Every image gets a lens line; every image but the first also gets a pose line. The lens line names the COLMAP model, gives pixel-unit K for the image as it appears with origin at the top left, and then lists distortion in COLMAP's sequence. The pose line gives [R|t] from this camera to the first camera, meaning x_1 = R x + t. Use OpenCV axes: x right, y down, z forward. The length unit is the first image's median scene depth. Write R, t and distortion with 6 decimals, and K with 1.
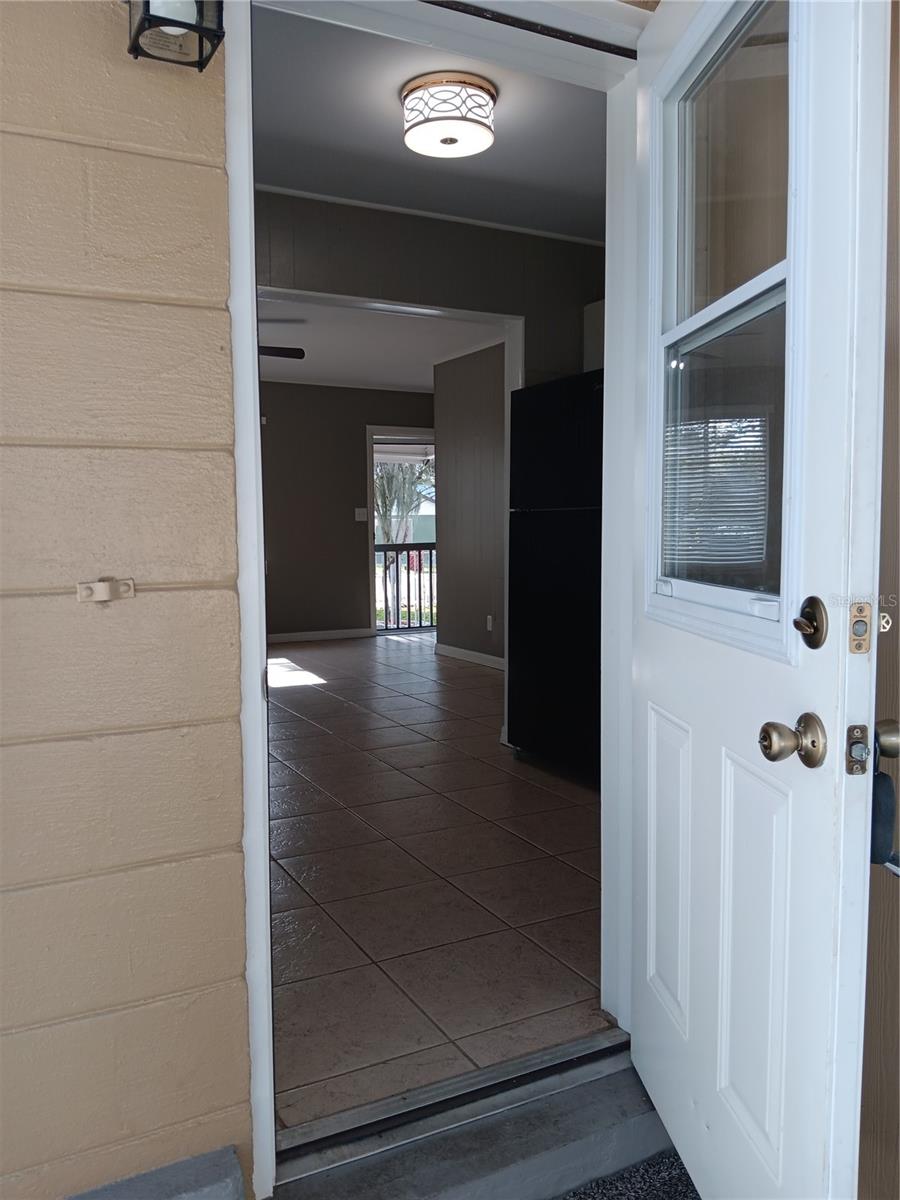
lens RADIAL K [[933.9, 0, 456.3], [0, 933.9, 599.0], [0, 0, 1]] dist [0.084628, -0.199055]
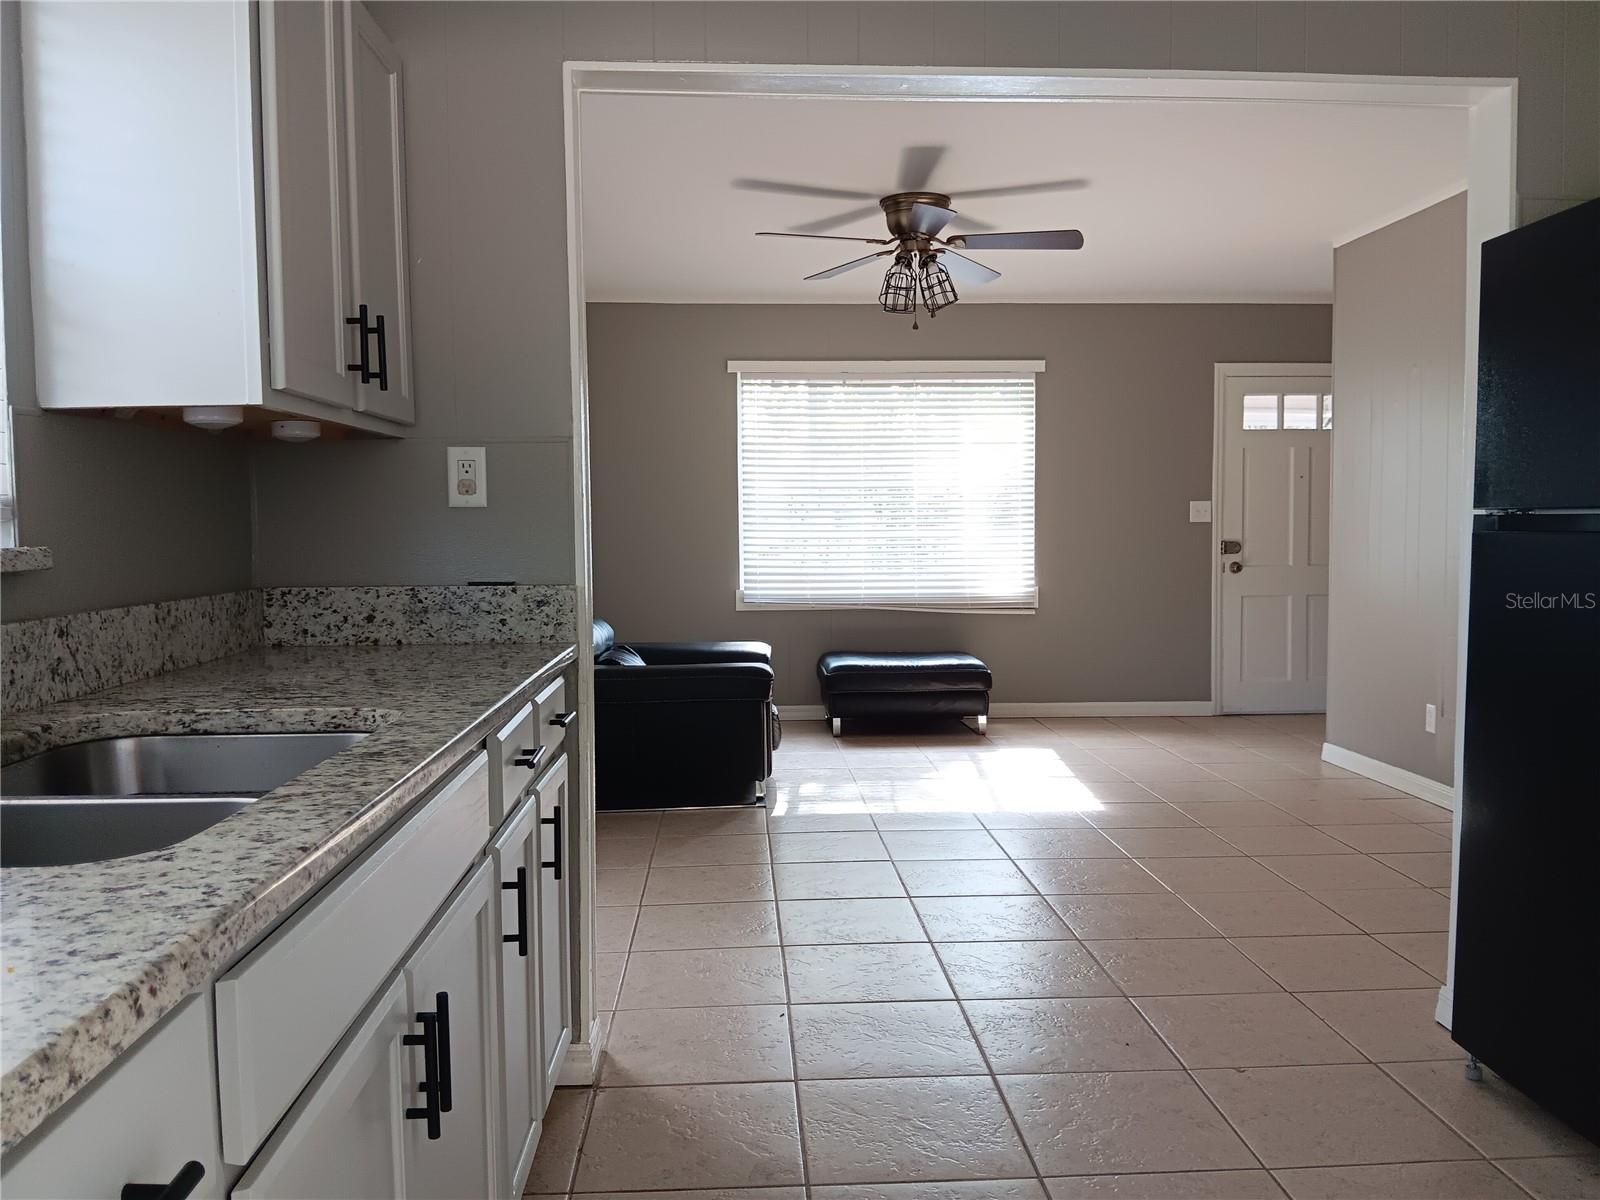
lens RADIAL K [[1263.1, 0, 797.0], [0, 1263.1, 601.3], [0, 0, 1]] dist [0.061594, -0.129957]
pose [[0.905242, 0.027049, -0.424035, 0.022834], [-0.033872, 0.999389, -0.008562, -0.035082], [0.423545, 0.022113, 0.905605, 0.305999]]
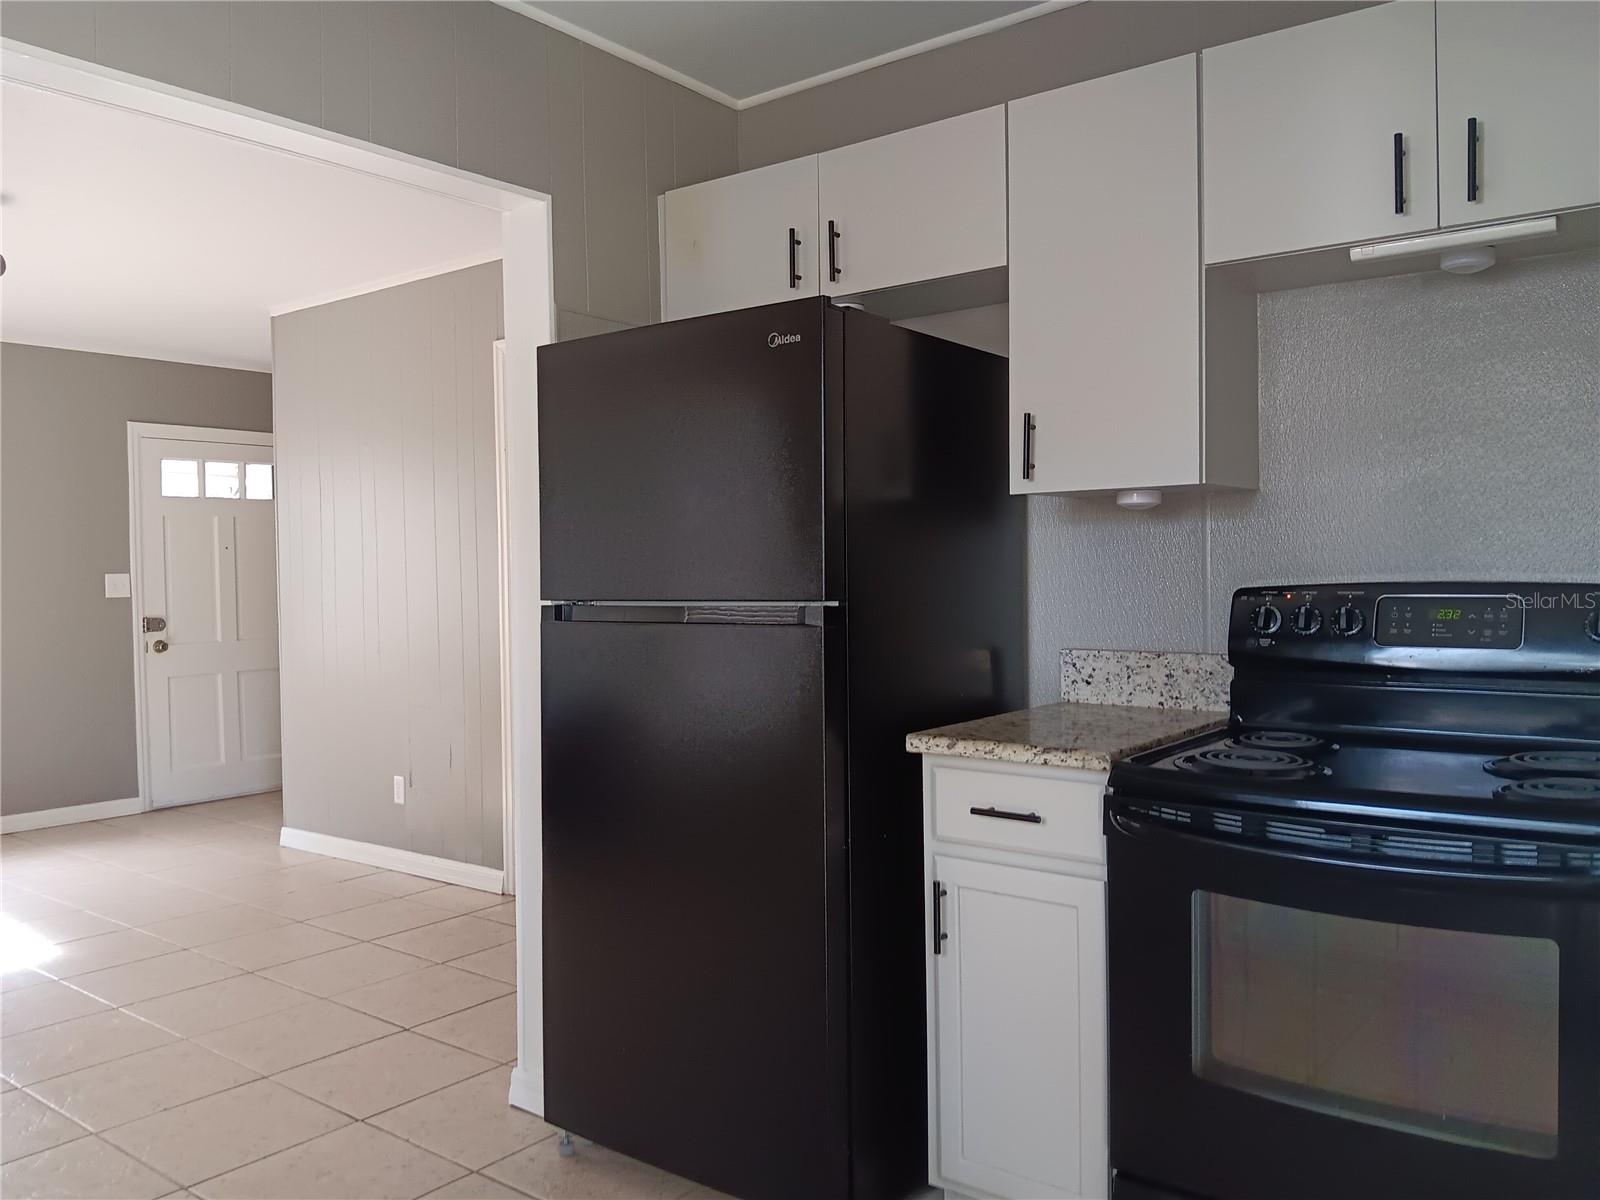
lens RADIAL K [[1263.1, 0, 797.0], [0, 1263.1, 601.3], [0, 0, 1]] dist [0.061594, -0.129957]
pose [[0.916060, -0.018340, 0.400621, -0.072035], [0.042669, 0.997741, -0.051891, -0.055118], [-0.398765, 0.064629, 0.914773, 0.361696]]
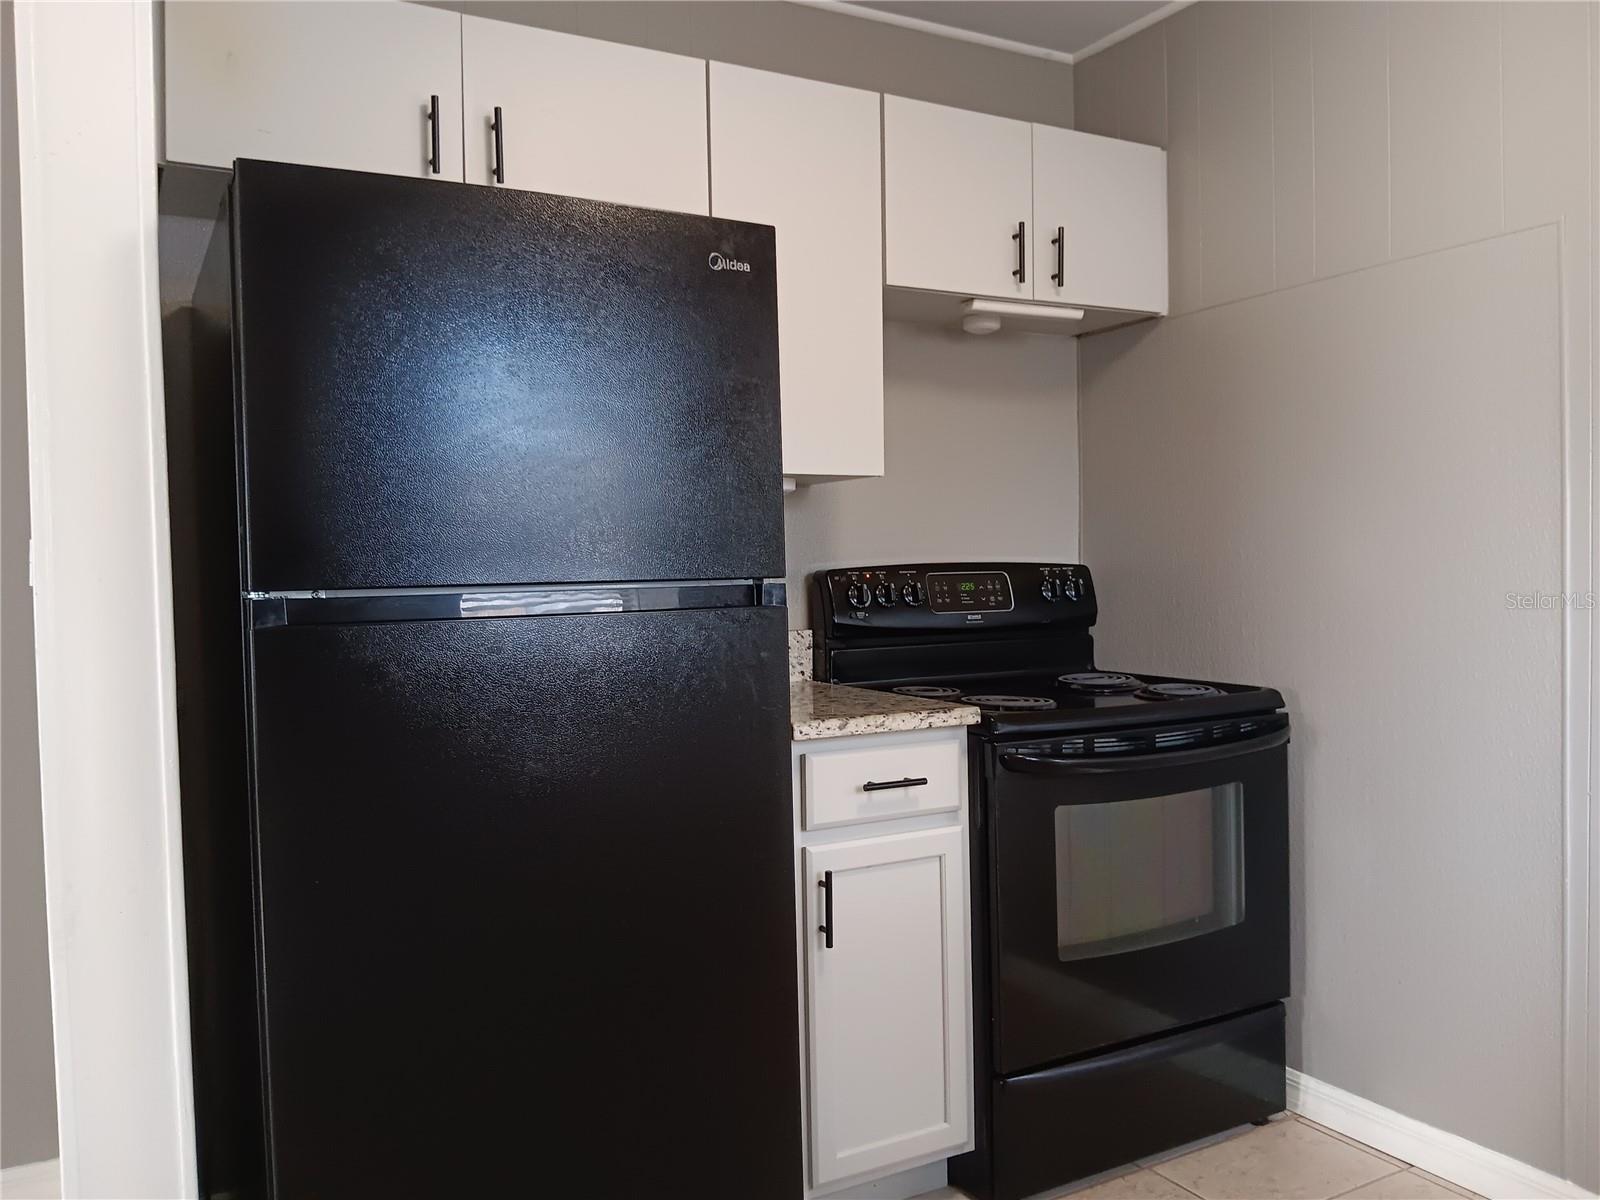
lens RADIAL K [[1263.1, 0, 797.0], [0, 1263.1, 601.3], [0, 0, 1]] dist [0.061594, -0.129957]
pose [[-0.019299, -0.022274, 0.999566, -0.294388], [0.101456, 0.994548, 0.024121, -0.081791], [-0.994653, 0.101877, -0.016934, 0.809405]]
